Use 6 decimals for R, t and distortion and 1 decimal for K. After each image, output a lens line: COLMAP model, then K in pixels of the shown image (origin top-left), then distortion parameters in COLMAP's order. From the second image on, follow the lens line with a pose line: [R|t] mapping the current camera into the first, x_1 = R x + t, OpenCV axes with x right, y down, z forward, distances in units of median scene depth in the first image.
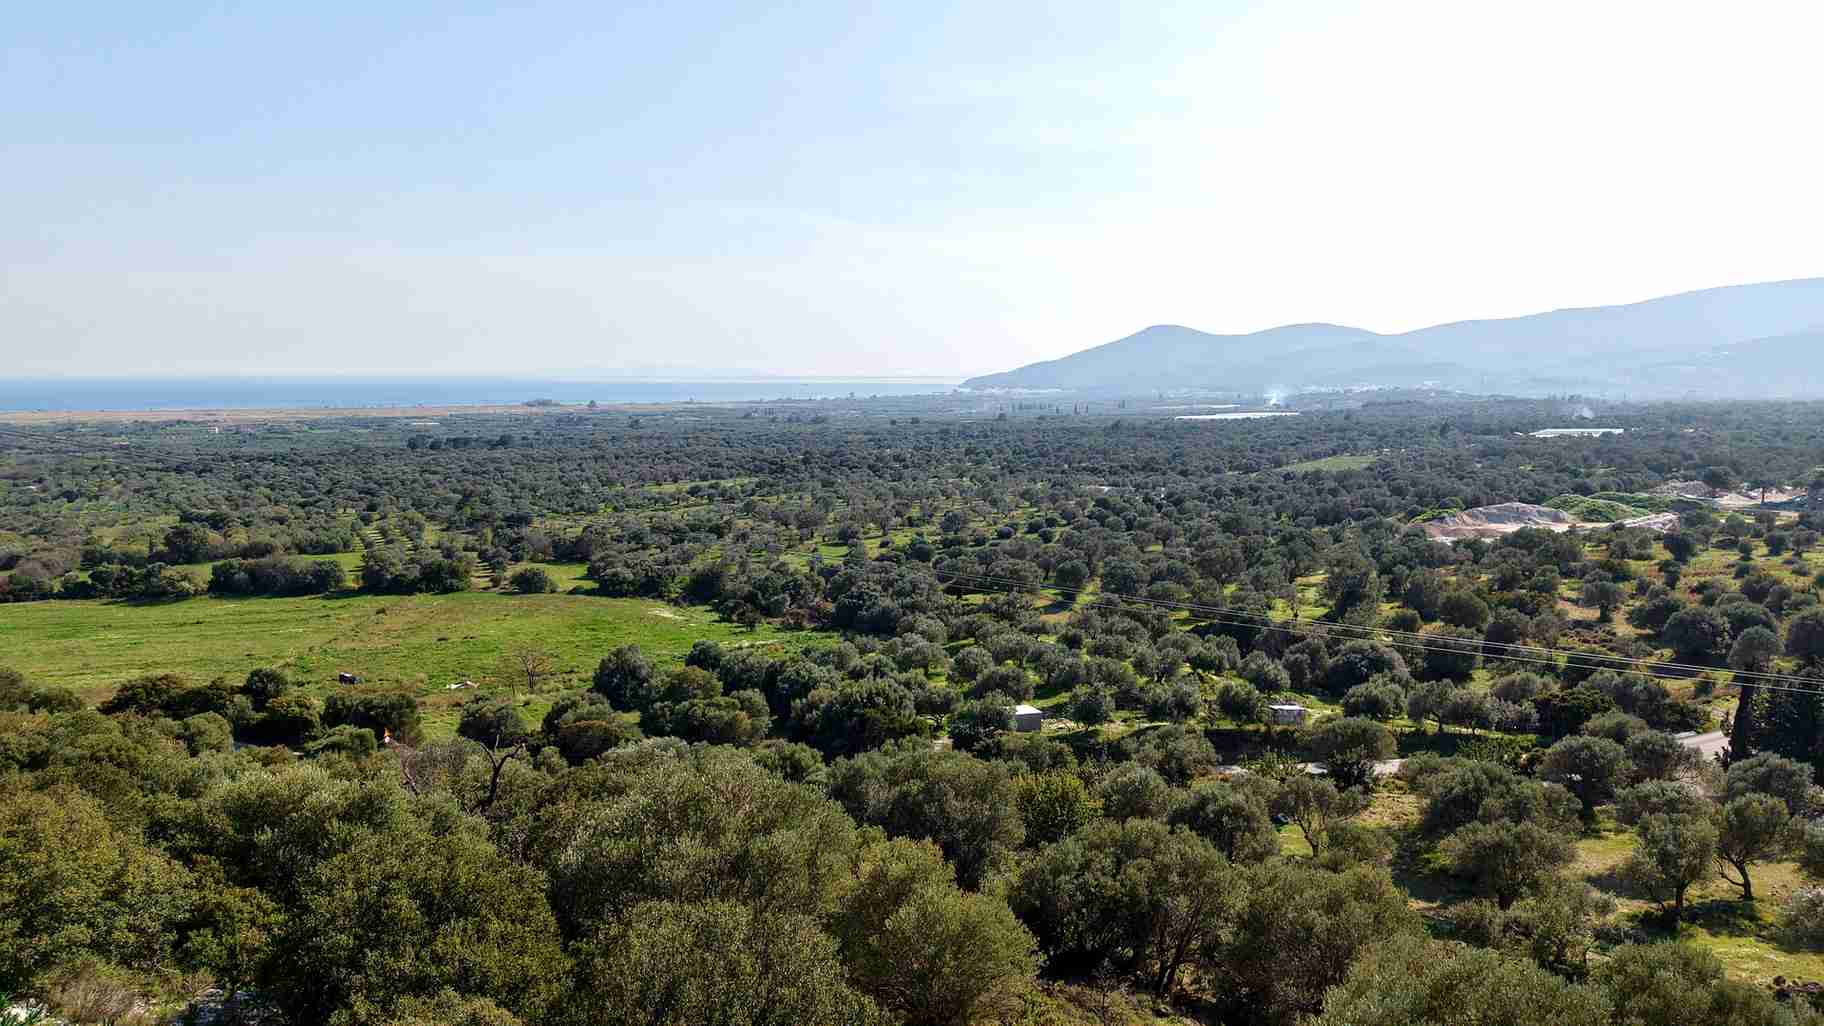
lens RADIAL K [[1212.4, 0, 903.6], [0, 1212.4, 517.6], [0, 0, 1]] dist [0.027722, -0.027788]
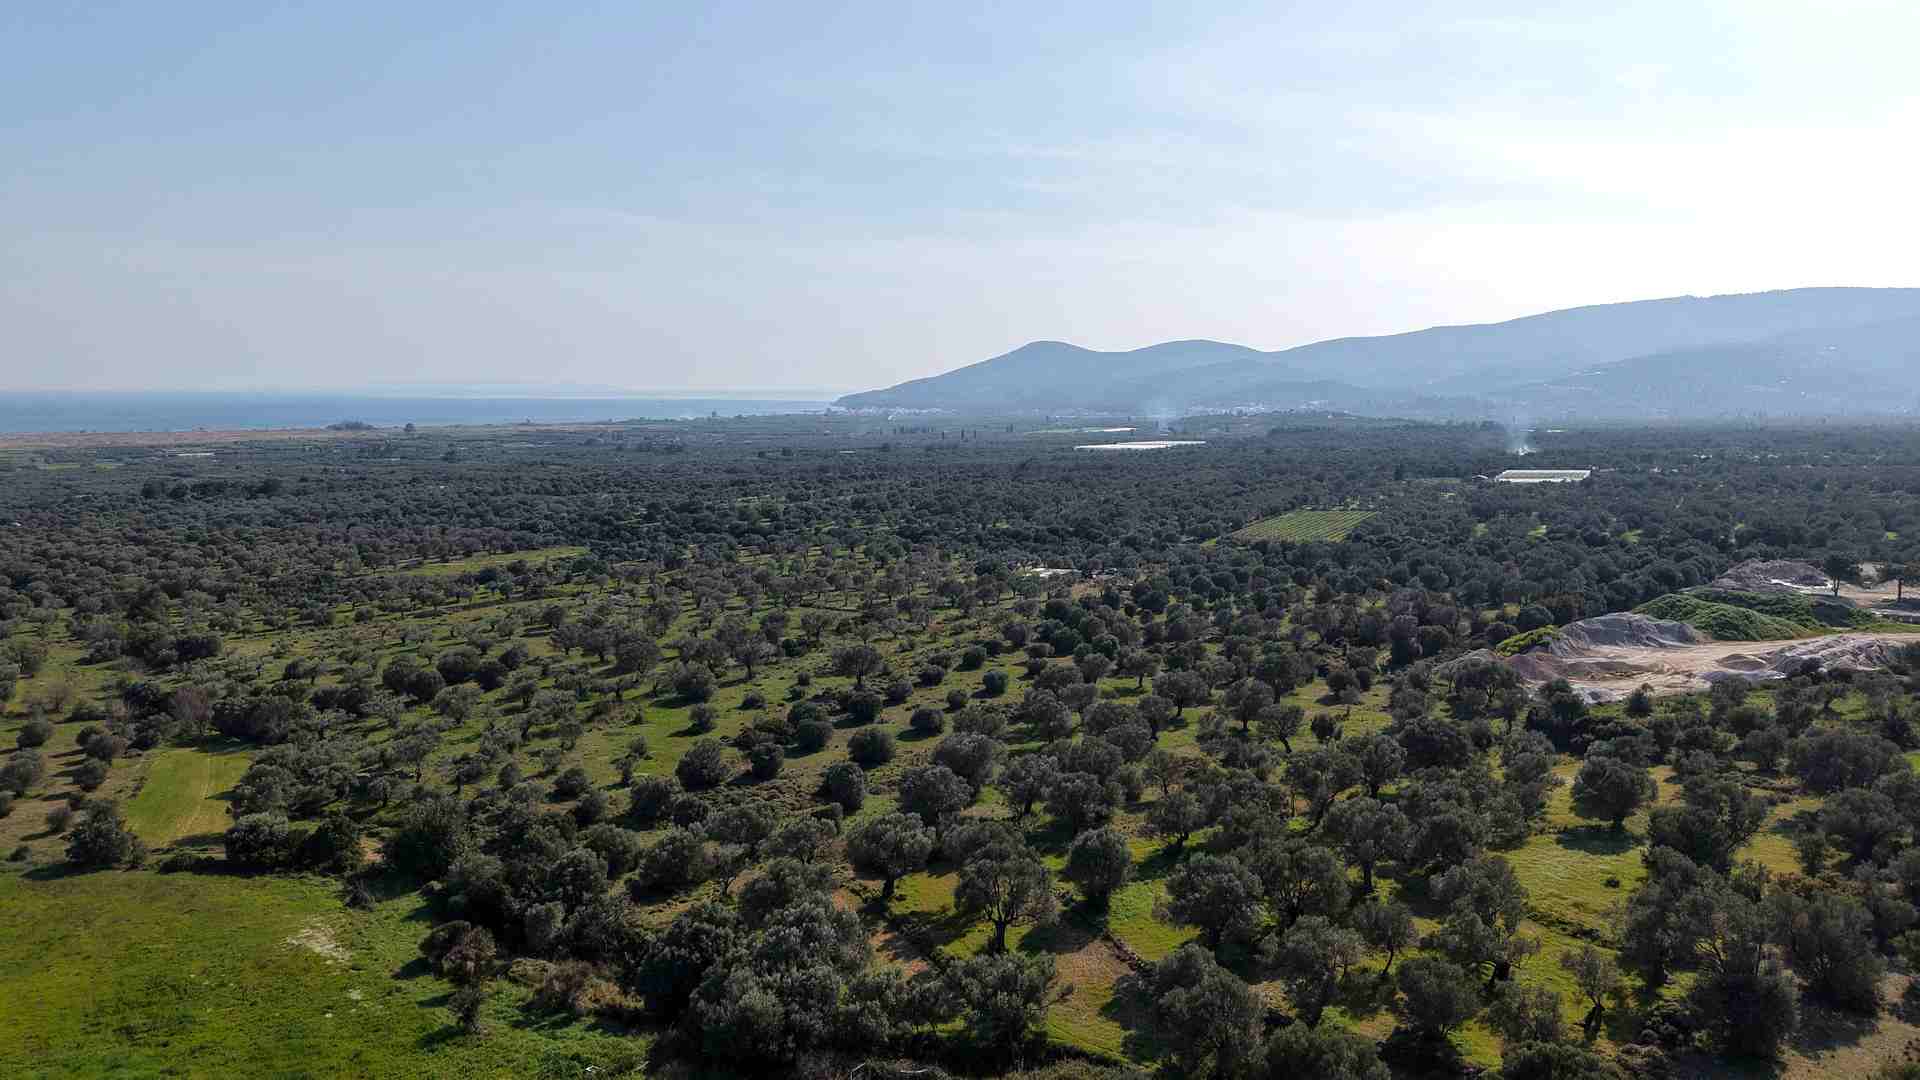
lens RADIAL K [[1276.2, 0, 951.0], [0, 1276.2, 571.5], [0, 0, 1]] dist [0.027722, -0.027788]
pose [[0.990371, -0.018065, 0.137255, -0.001048], [0.014820, 0.999587, 0.024632, -0.079073], [-0.137644, -0.022361, 0.990229, 0.377495]]
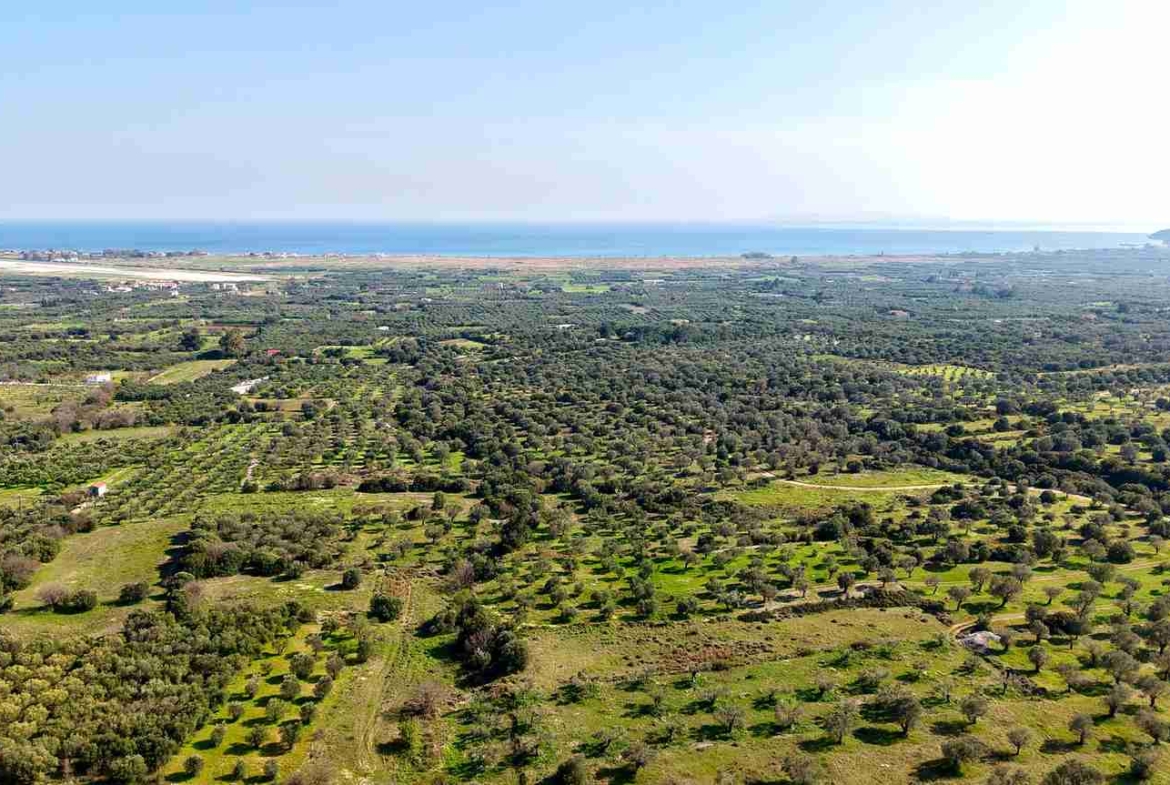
lens RADIAL K [[924.8, 0, 571.5], [0, 924.8, 387.5], [0, 0, 1]] dist [0.058189, -0.086742]
pose [[0.879554, 0.091372, -0.466944, -0.124150], [-0.062296, 0.995054, 0.077370, -0.265927], [0.471704, -0.038962, 0.880896, 0.942341]]
